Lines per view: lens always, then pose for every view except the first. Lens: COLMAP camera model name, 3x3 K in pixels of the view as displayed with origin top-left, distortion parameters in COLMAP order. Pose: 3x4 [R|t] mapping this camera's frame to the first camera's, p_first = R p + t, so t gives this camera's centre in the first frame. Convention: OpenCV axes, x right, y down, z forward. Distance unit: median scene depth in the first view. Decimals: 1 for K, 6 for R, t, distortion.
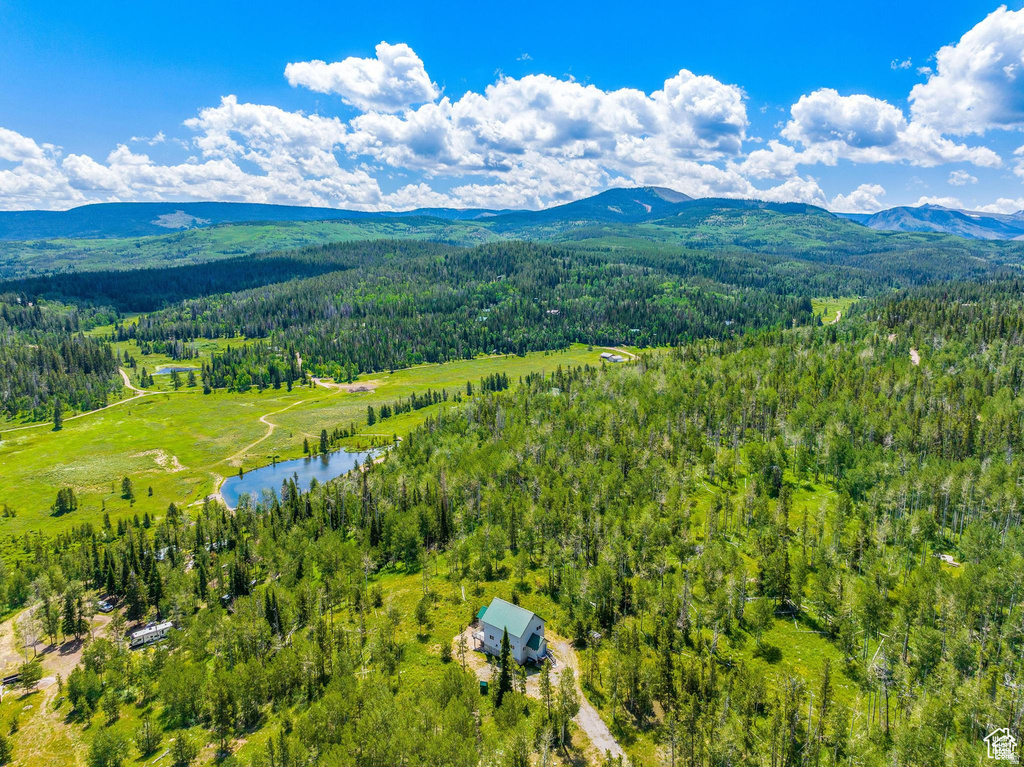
lens RADIAL K [[728.9, 0, 512.0], [0, 728.9, 383.5], [0, 0, 1]] dist [-0.051592, 0.036220]
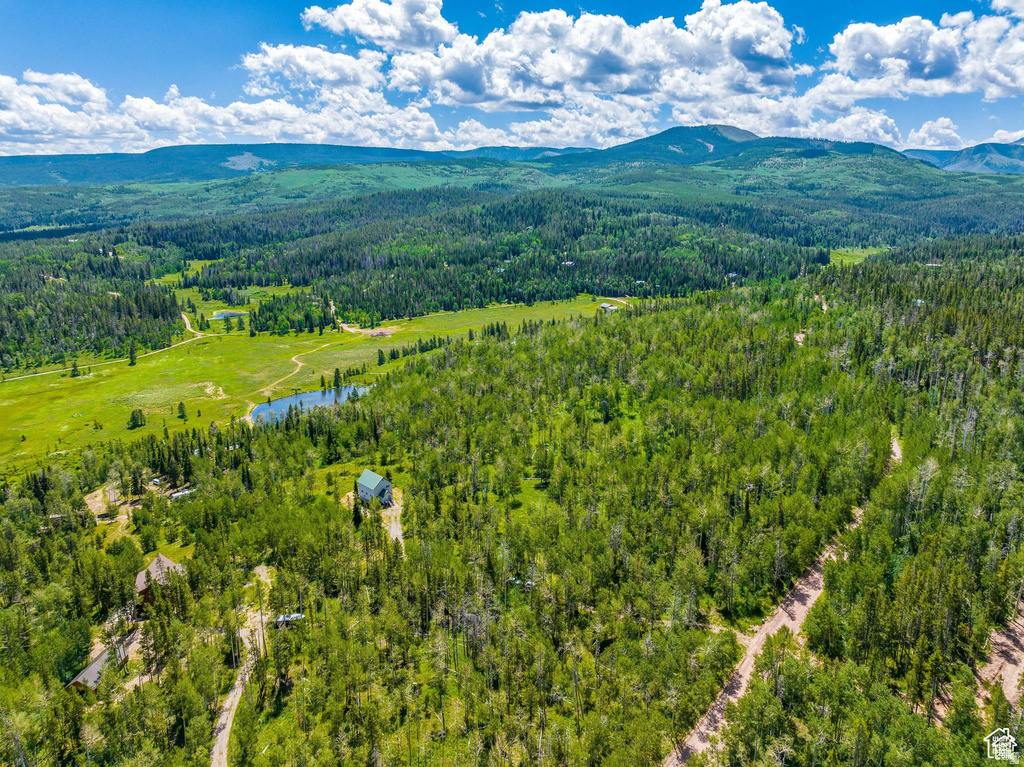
lens RADIAL K [[728.9, 0, 512.0], [0, 728.9, 383.5], [0, 0, 1]] dist [-0.051592, 0.036220]
pose [[0.996023, 0.020639, -0.086671, 0.086911], [-0.013492, 0.996520, 0.082255, -0.009936], [0.088067, -0.080759, 0.992835, -0.123073]]
